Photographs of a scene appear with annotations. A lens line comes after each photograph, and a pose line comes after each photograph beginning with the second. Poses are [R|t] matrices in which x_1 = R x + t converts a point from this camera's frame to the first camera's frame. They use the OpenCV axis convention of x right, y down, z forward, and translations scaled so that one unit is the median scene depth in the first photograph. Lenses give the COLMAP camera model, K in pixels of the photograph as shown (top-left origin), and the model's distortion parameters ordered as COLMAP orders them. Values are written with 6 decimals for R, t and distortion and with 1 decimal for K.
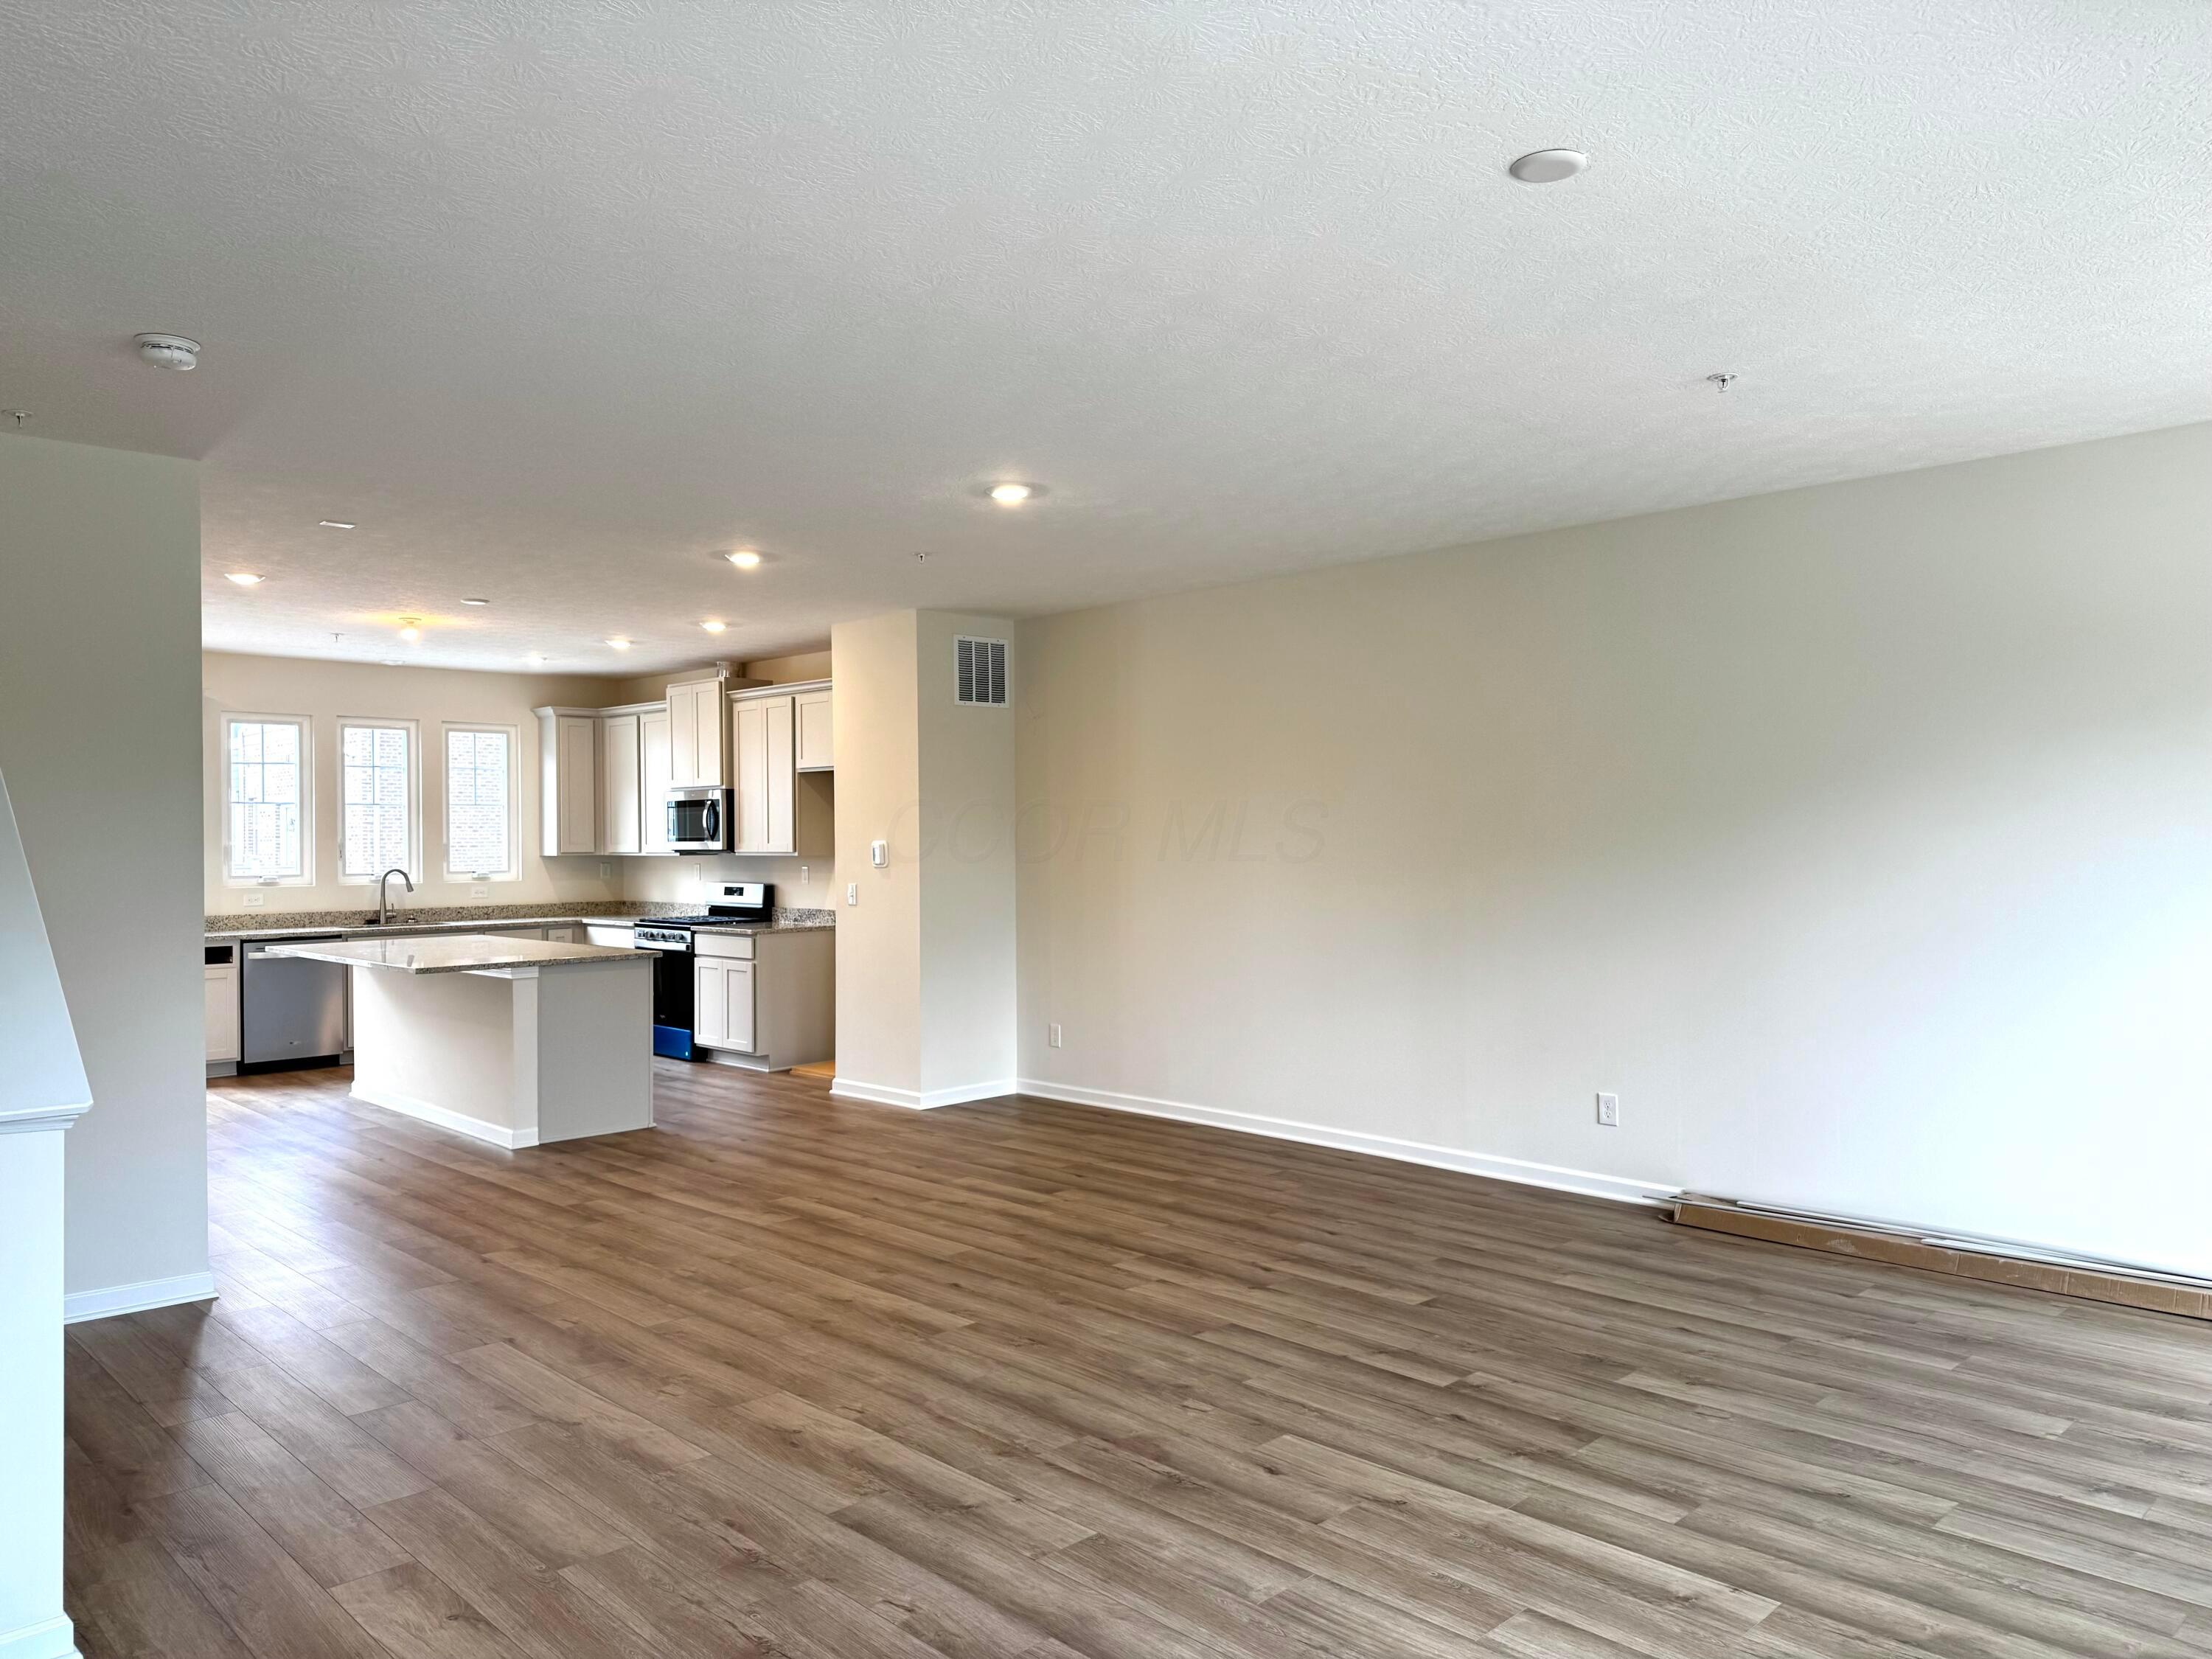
lens RADIAL K [[1550.1, 0, 1093.7], [0, 1550.1, 831.9], [0, 0, 1]] dist [0.068778, -0.069283]
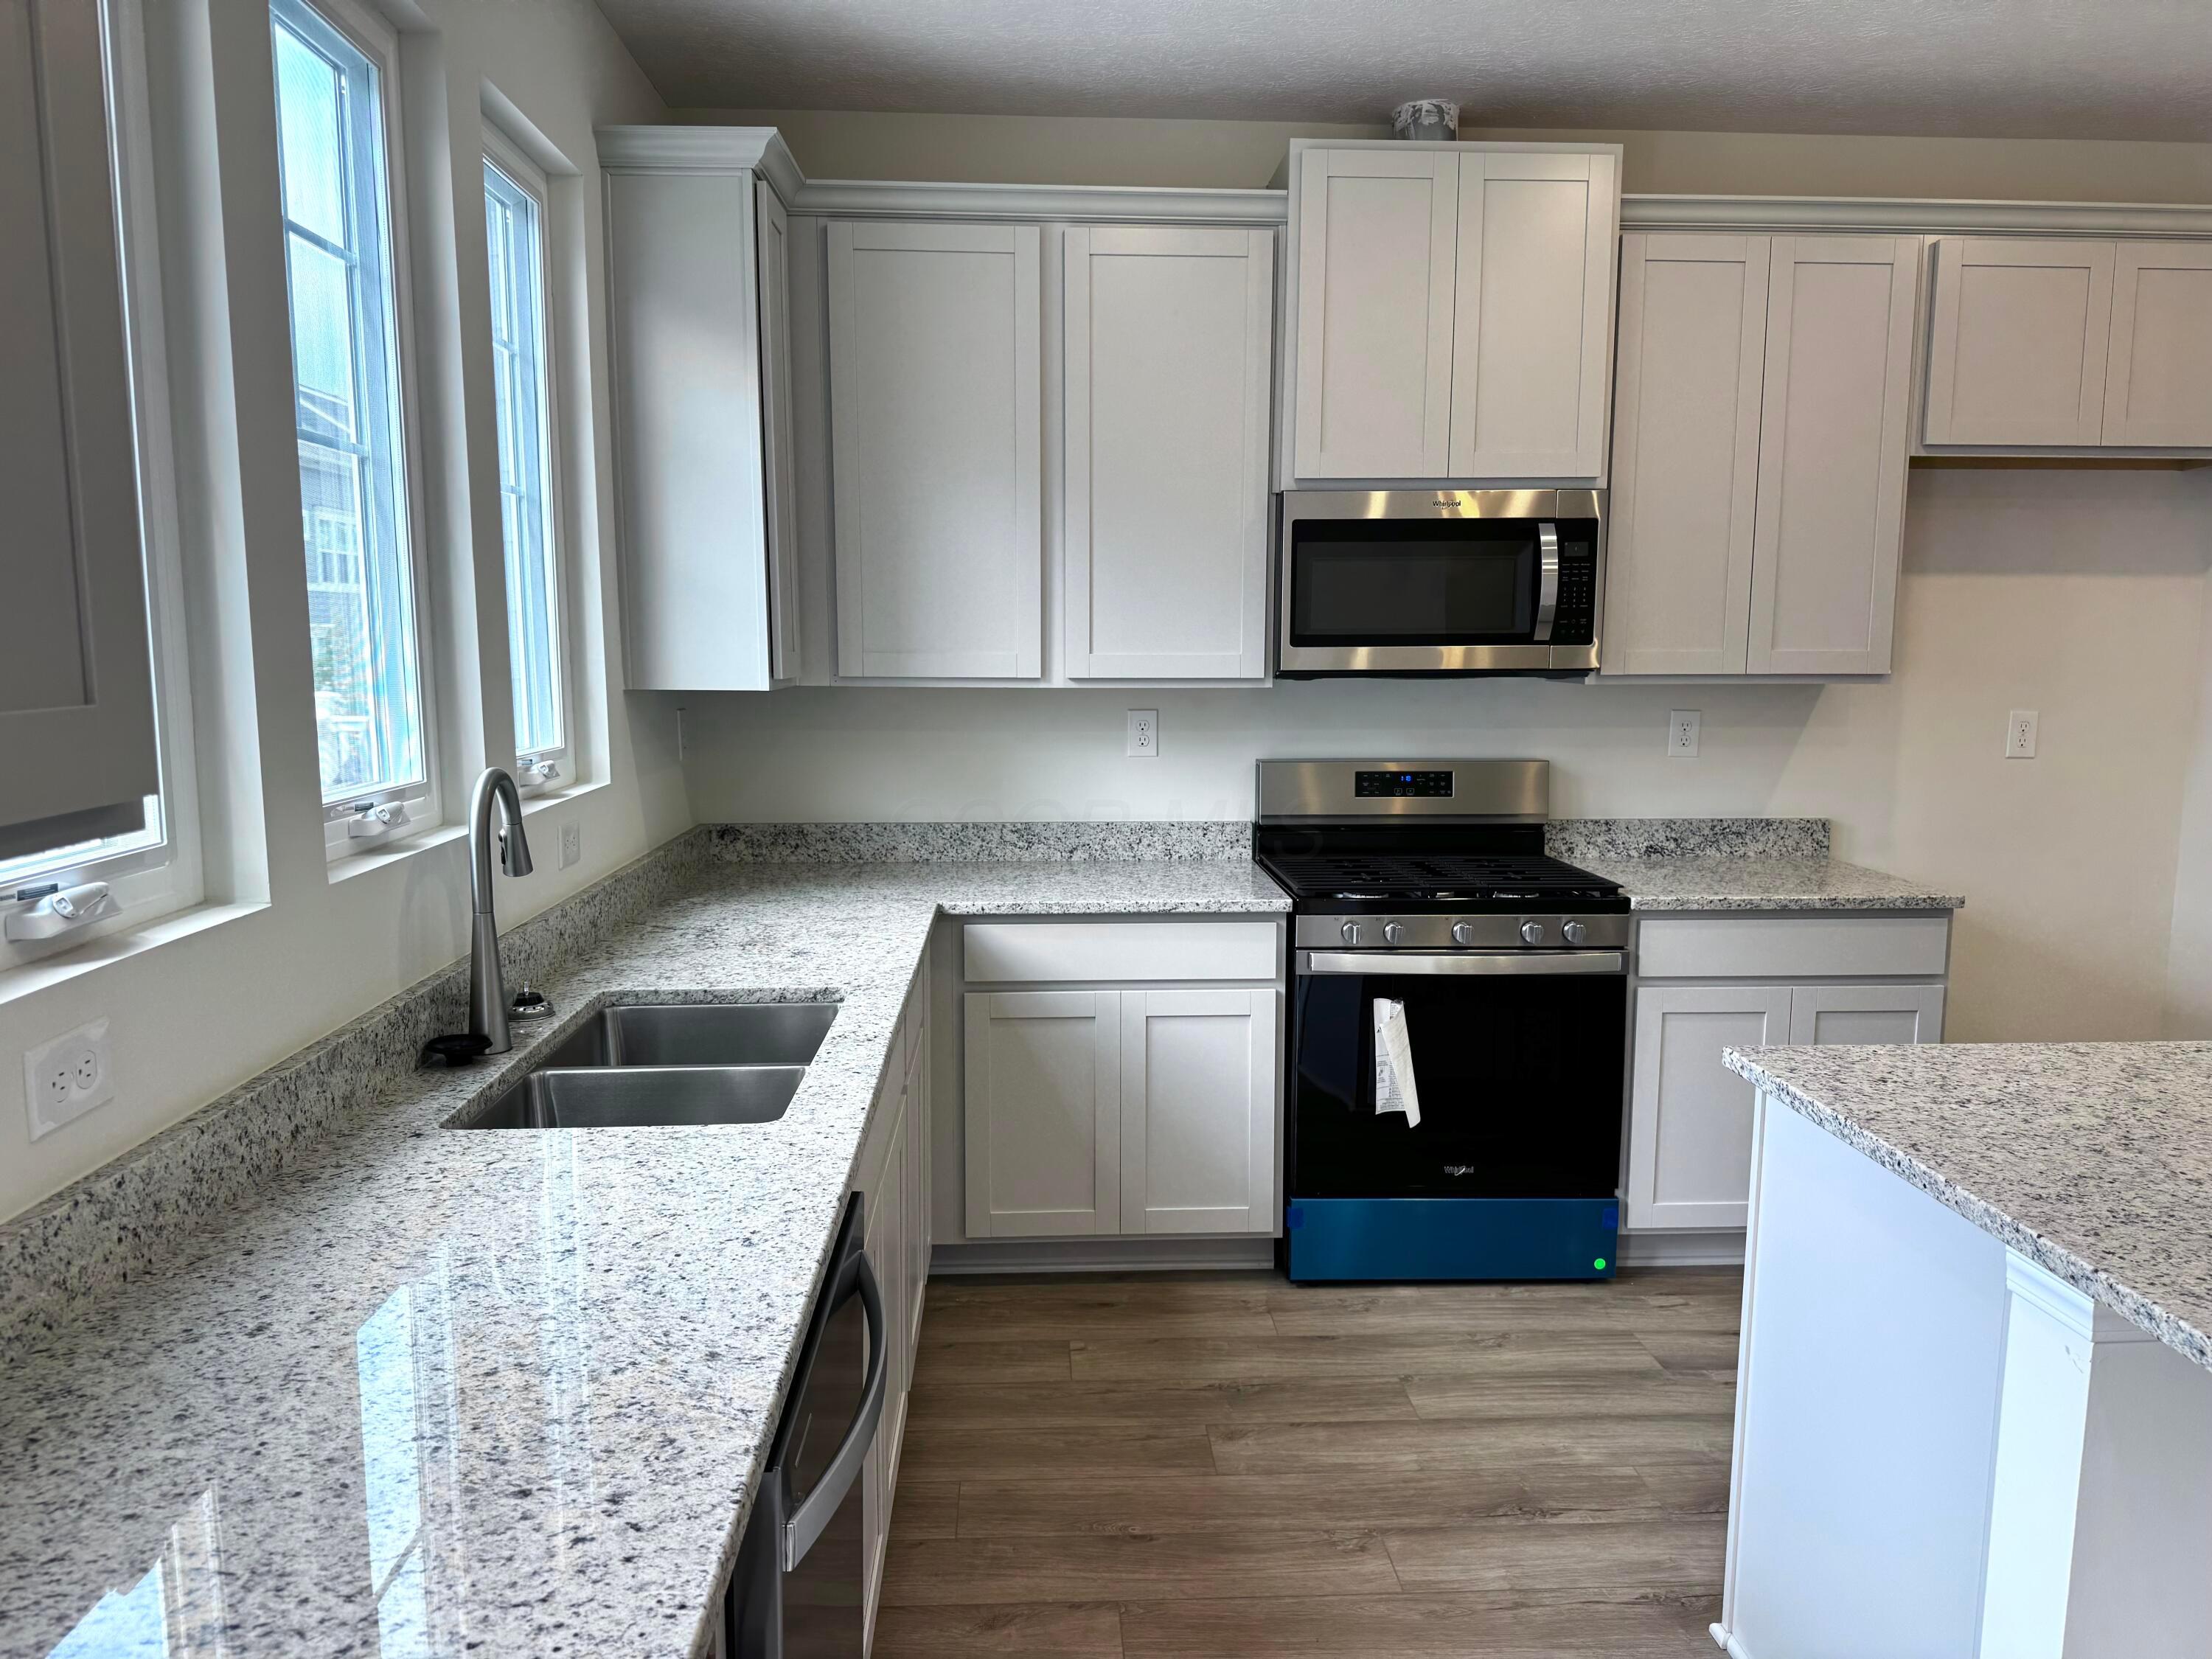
lens RADIAL K [[1550.1, 0, 1102.4], [0, 1550.1, 831.3], [0, 0, 1]] dist [0.068778, -0.069283]
pose [[0.651439, -0.081082, 0.754356, -1.183500], [-0.011269, 0.993129, 0.116478, 0.016665], [-0.758618, -0.084379, 0.646049, 1.753084]]
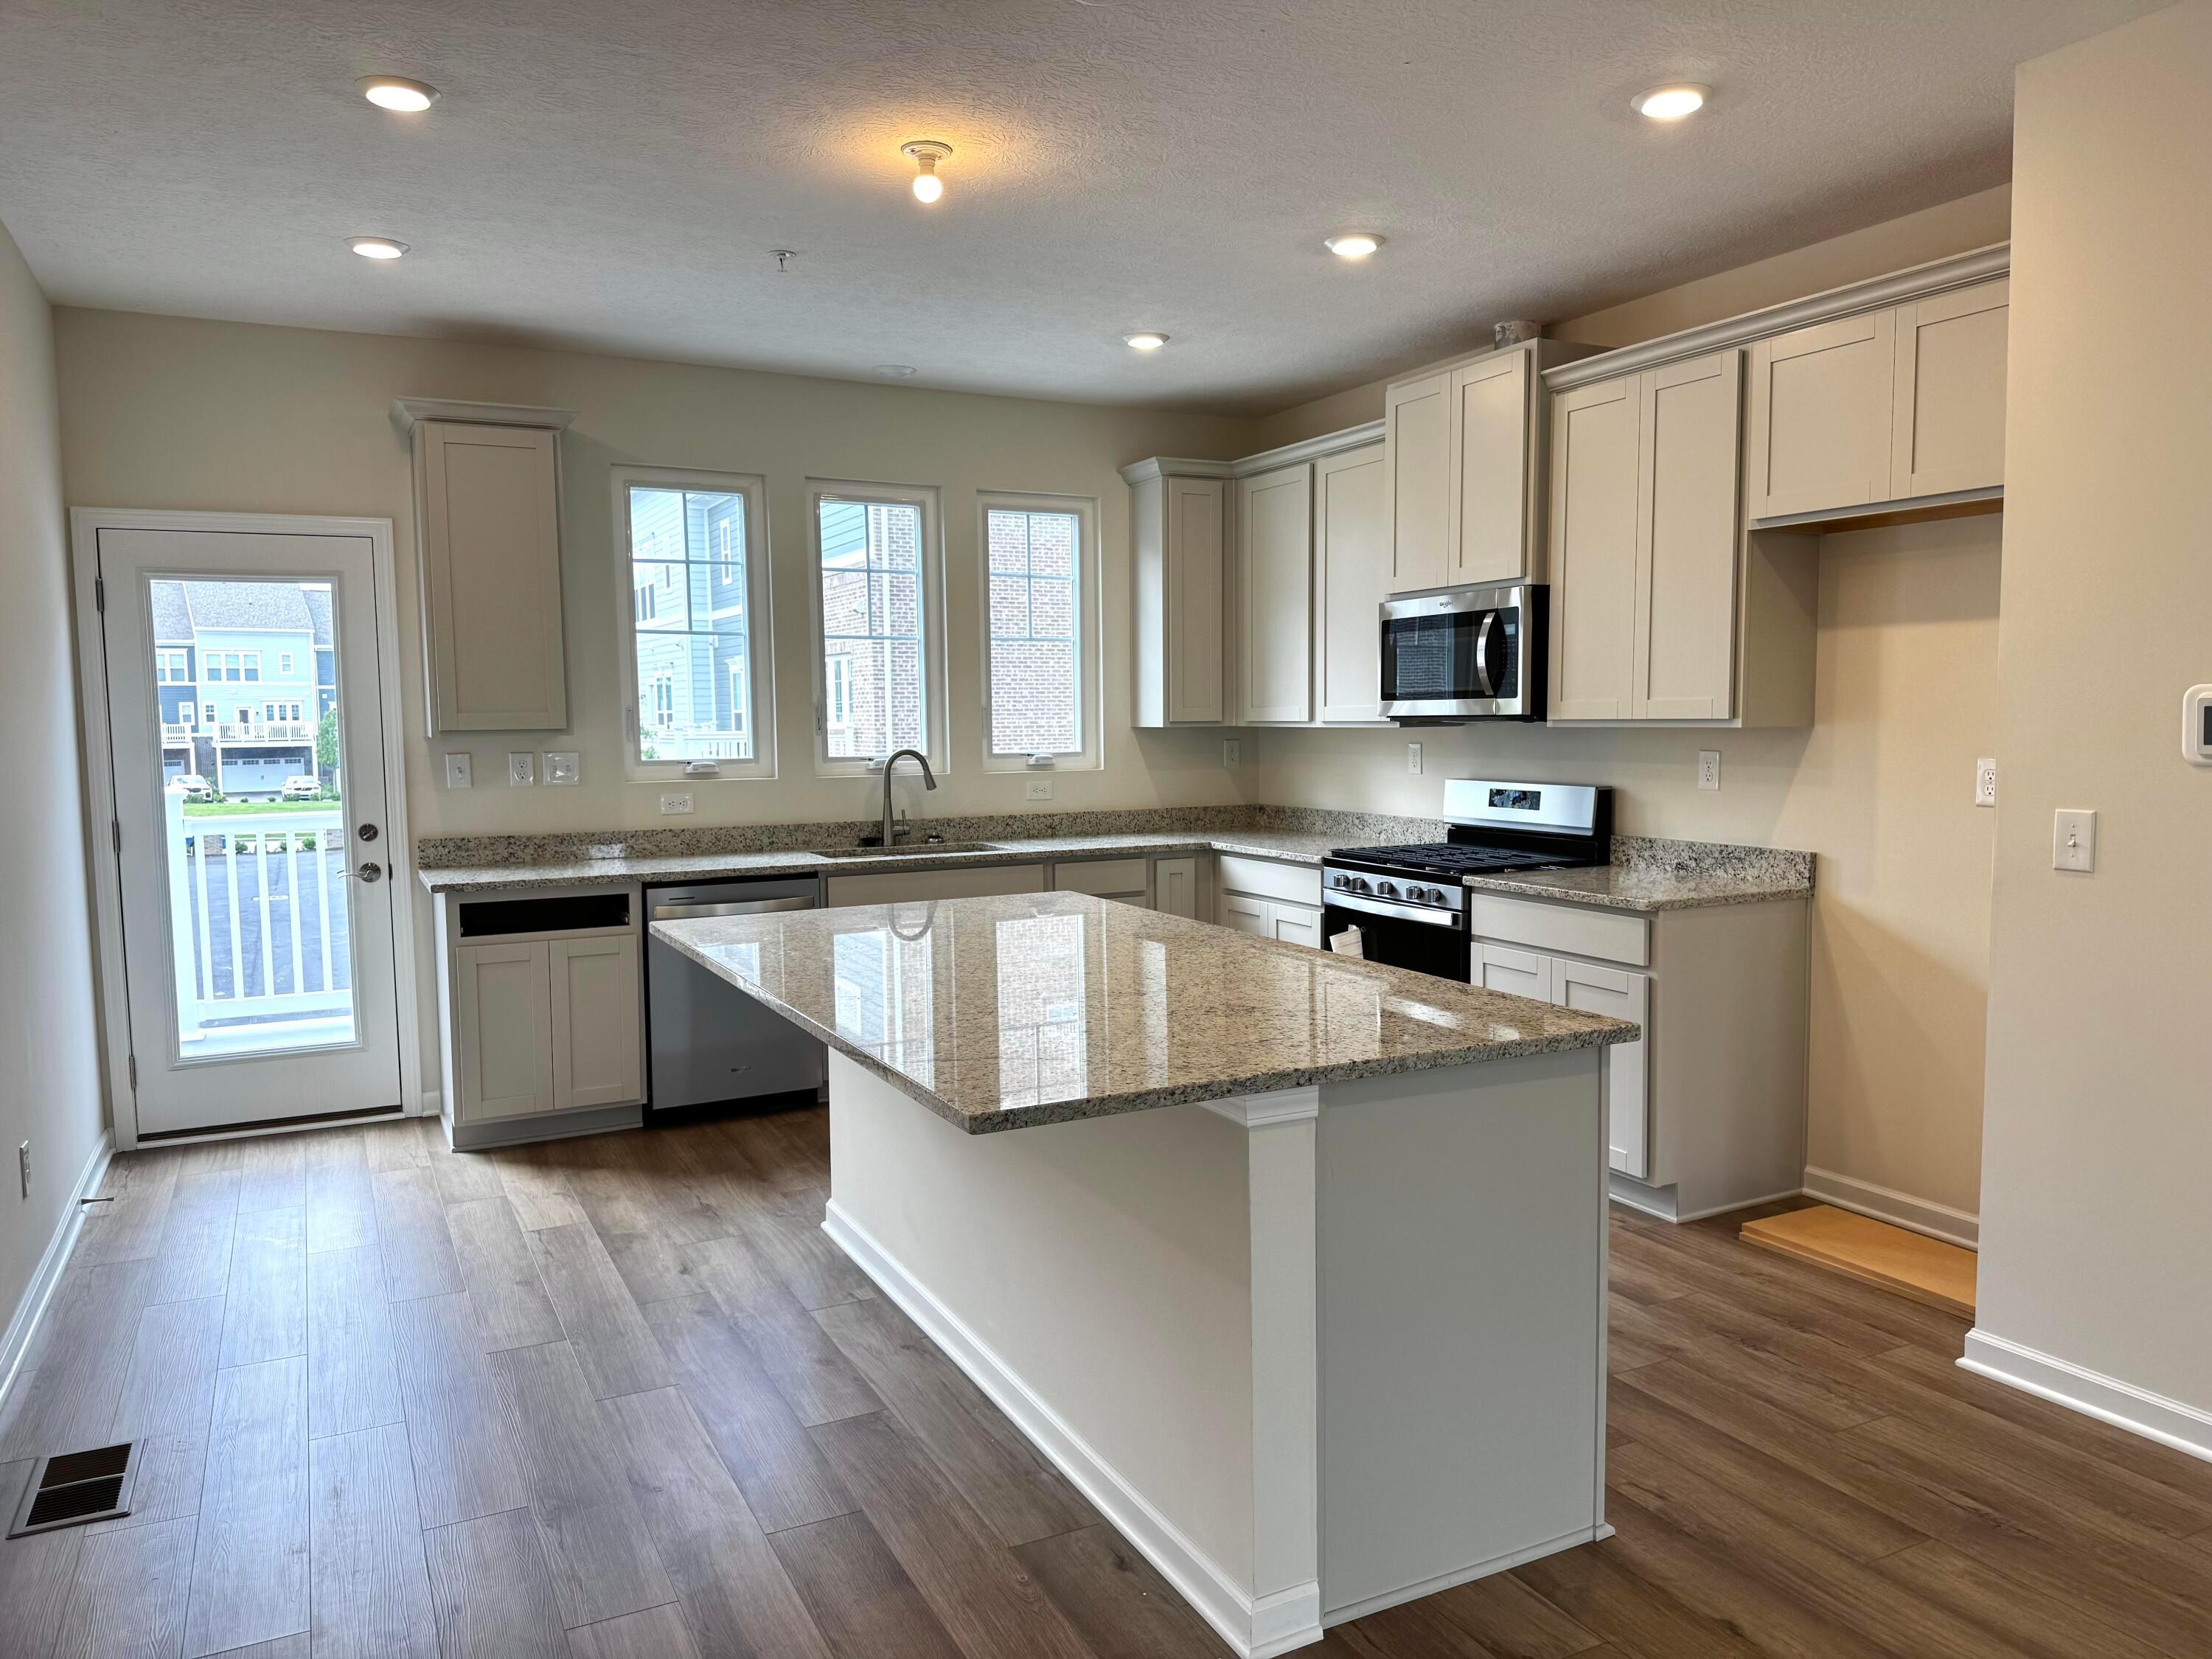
lens RADIAL K [[1550.1, 0, 1109.2], [0, 1550.1, 841.6], [0, 0, 1]] dist [0.068778, -0.069283]
pose [[0.955747, 0.023341, -0.293262, -0.449891], [0.003140, 0.995981, 0.089505, 0.014181], [0.294173, -0.086465, 0.951833, 1.040474]]
